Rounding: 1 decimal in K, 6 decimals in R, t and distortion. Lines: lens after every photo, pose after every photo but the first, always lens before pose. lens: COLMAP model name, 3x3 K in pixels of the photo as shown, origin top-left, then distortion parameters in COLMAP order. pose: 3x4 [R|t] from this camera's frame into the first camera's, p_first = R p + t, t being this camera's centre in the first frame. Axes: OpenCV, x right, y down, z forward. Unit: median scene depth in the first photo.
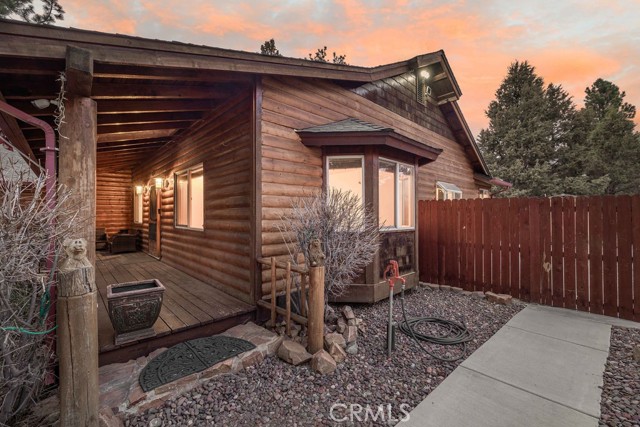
lens RADIAL K [[270.2, 0, 320.0], [0, 270.2, 213.5], [0, 0, 1]] dist [0.001266, 0.000372]
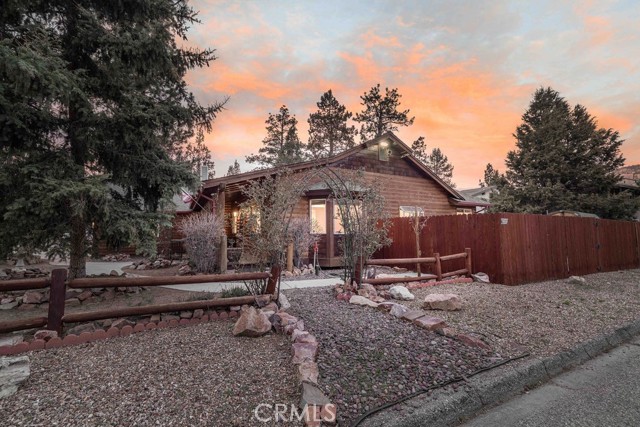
lens RADIAL K [[270.2, 0, 320.0], [0, 270.2, 213.5], [0, 0, 1]] dist [0.001266, 0.000372]
pose [[0.960282, -0.017492, -0.278482, 0.175448], [-0.000295, 0.997969, -0.063702, 0.010573], [0.279031, 0.061253, 0.958327, -0.264970]]
